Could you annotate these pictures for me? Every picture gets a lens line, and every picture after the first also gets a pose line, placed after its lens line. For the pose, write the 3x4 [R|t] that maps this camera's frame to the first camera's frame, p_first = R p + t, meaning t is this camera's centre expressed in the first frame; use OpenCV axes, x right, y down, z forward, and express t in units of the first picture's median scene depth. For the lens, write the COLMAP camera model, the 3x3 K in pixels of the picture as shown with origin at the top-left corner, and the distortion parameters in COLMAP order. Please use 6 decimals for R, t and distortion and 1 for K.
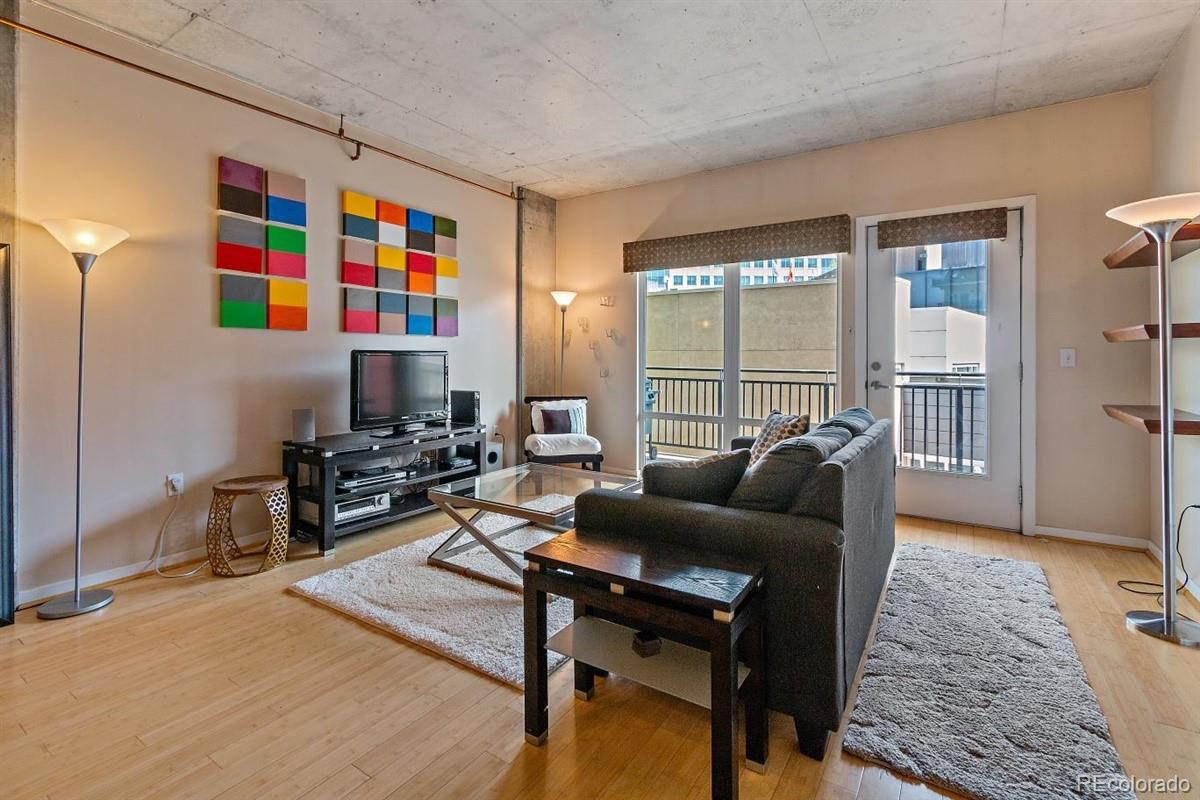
lens RADIAL K [[553.1, 0, 601.1], [0, 553.1, 356.9], [0, 0, 1]] dist [0.000631, -0.000318]
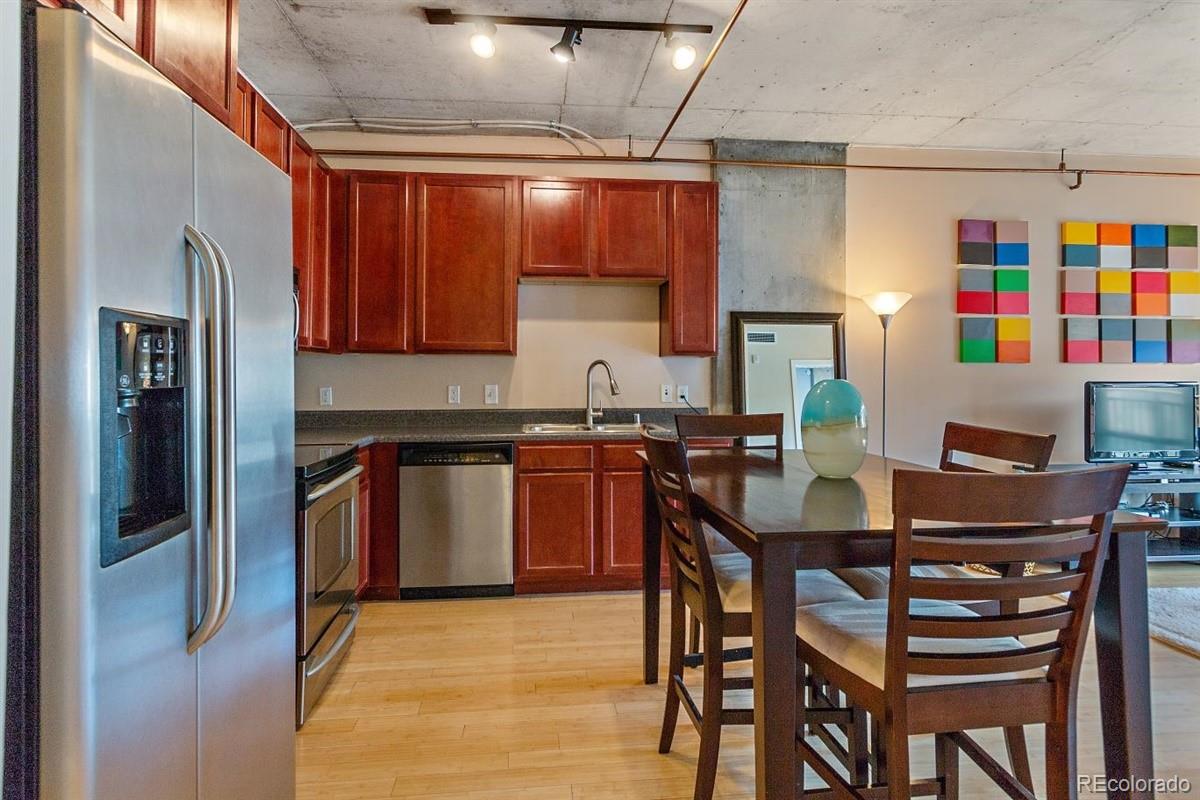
lens RADIAL K [[645.4, 0, 582.1], [0, 645.4, 368.3], [0, 0, 1]] dist [0.001197, -0.001022]
pose [[0.614733, -0.010232, -0.788669, -0.077799], [-0.000420, 0.999911, -0.013300, -0.018560], [0.788735, 0.008507, 0.614674, -0.407705]]
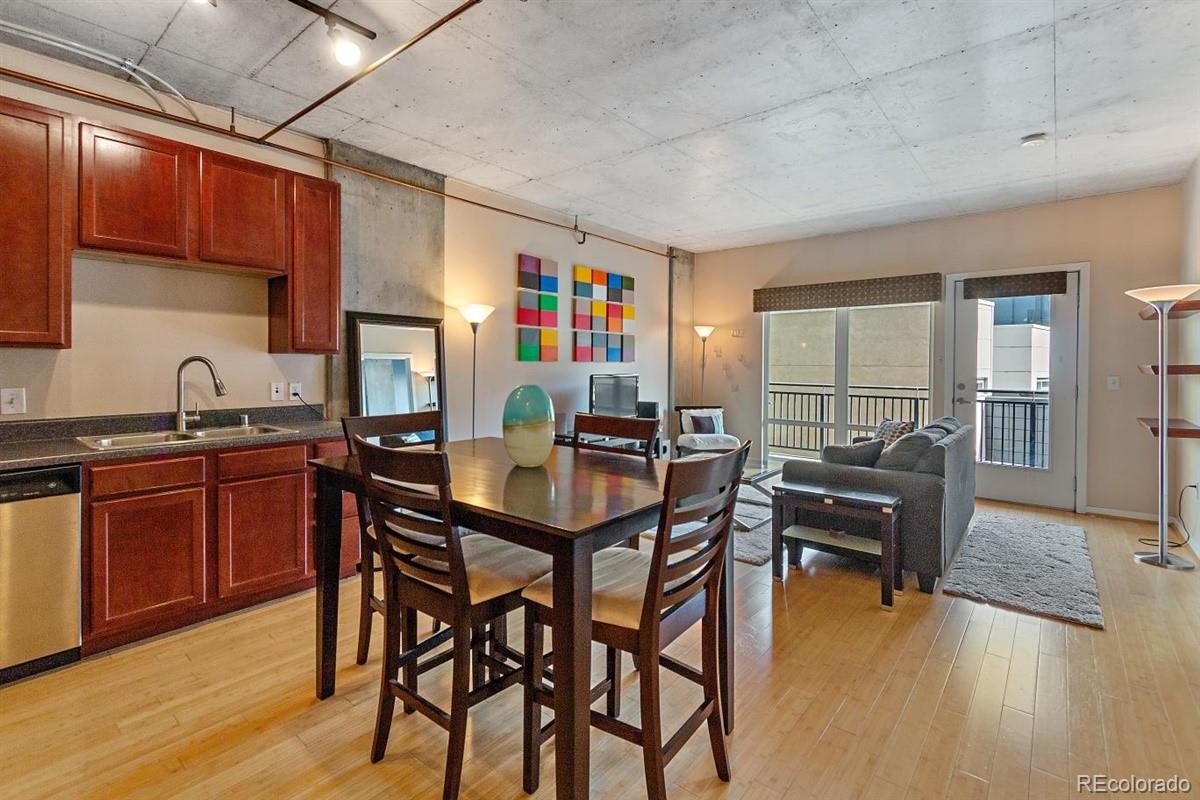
lens RADIAL K [[549.5, 0, 593.5], [0, 549.5, 372.5], [0, 0, 1]] dist [0.002946, -0.000574]
pose [[0.992518, 0.004526, -0.122012, -0.233678], [-0.002825, 0.999897, 0.014105, -0.035957], [0.122063, -0.013655, 0.992428, -0.449472]]
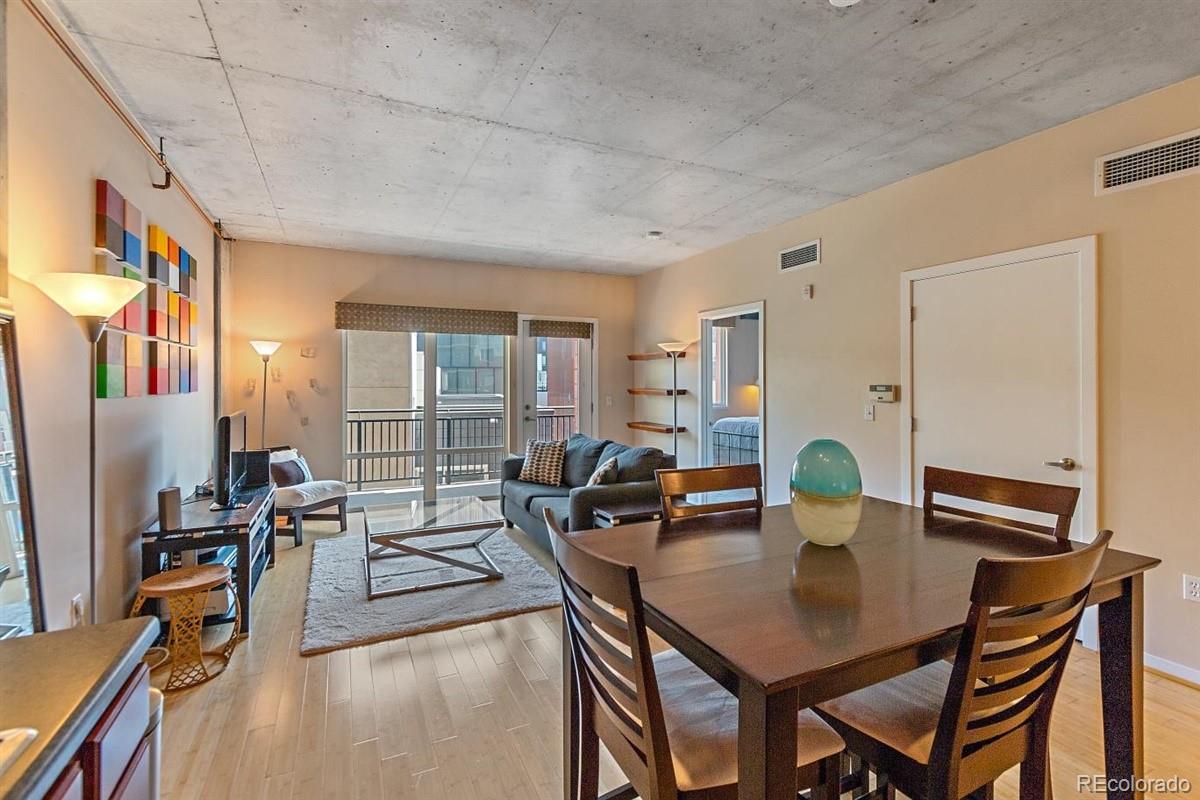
lens RADIAL K [[540.9, 0, 596.2], [0, 540.9, 385.7], [0, 0, 1]] dist [0.000112, -0.000082]
pose [[0.518082, -0.006743, 0.855304, -0.807176], [0.002336, 0.999976, 0.006468, -0.060852], [-0.855328, -0.001353, 0.518086, 0.009093]]
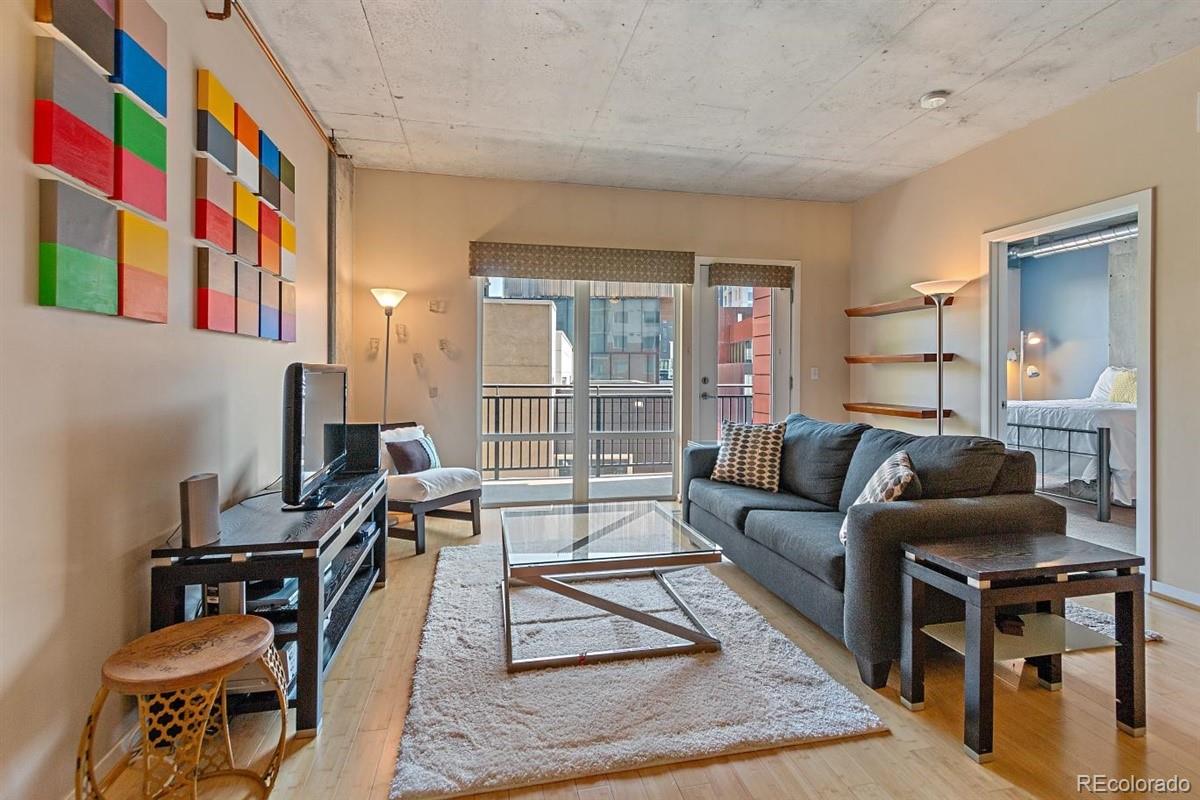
lens RADIAL K [[549.5, 0, 593.5], [0, 549.5, 372.5], [0, 0, 1]] dist [0.002946, -0.000574]
pose [[0.707580, -0.000371, 0.706633, -0.569524], [-0.001007, 0.999998, 0.001534, -0.002985], [-0.706632, -0.001797, 0.707578, 0.341620]]
